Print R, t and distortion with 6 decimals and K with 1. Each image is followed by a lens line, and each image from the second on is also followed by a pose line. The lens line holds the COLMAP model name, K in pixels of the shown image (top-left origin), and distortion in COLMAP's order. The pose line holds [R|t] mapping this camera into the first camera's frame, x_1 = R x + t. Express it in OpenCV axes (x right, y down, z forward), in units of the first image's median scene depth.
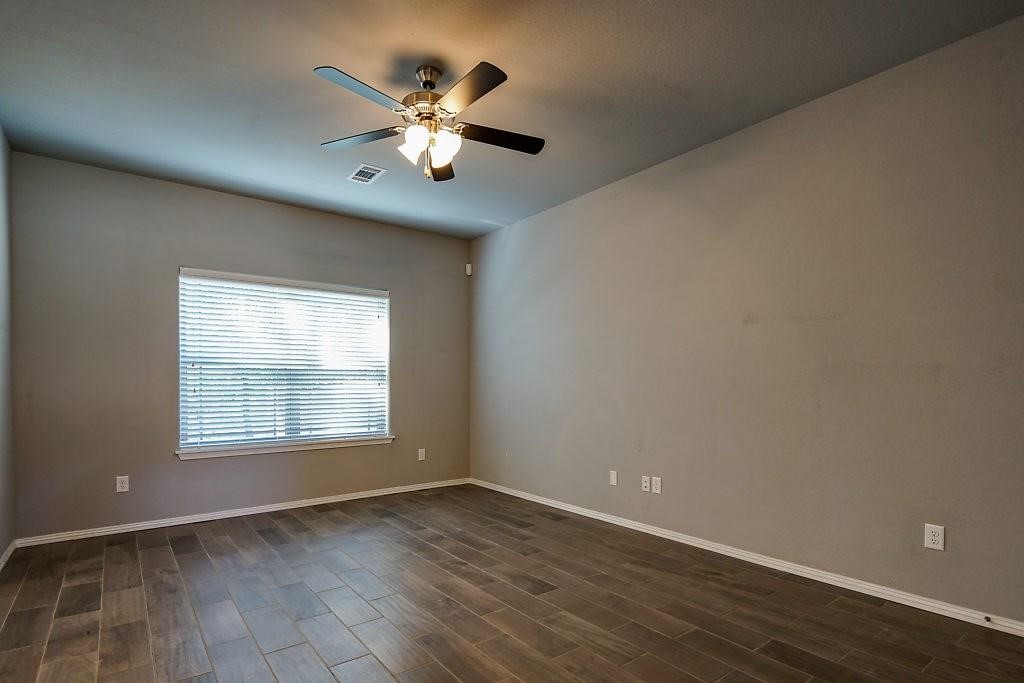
lens RADIAL K [[506.5, 0, 509.5], [0, 506.5, 393.9], [0, 0, 1]] dist [-0.005475, -0.001416]
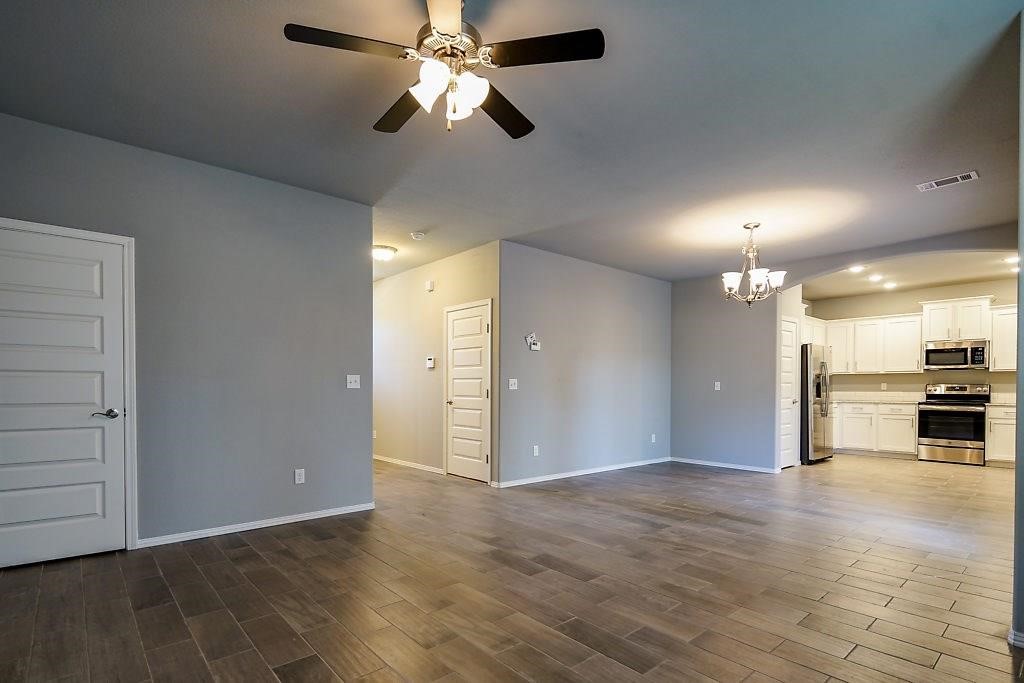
lens RADIAL K [[506.5, 0, 509.5], [0, 506.5, 393.9], [0, 0, 1]] dist [-0.005475, -0.001416]
pose [[-0.997799, 0.001397, -0.066297, -0.132560], [-0.000433, 0.999619, 0.027593, -0.017305], [0.066310, 0.027561, -0.997418, 1.185990]]
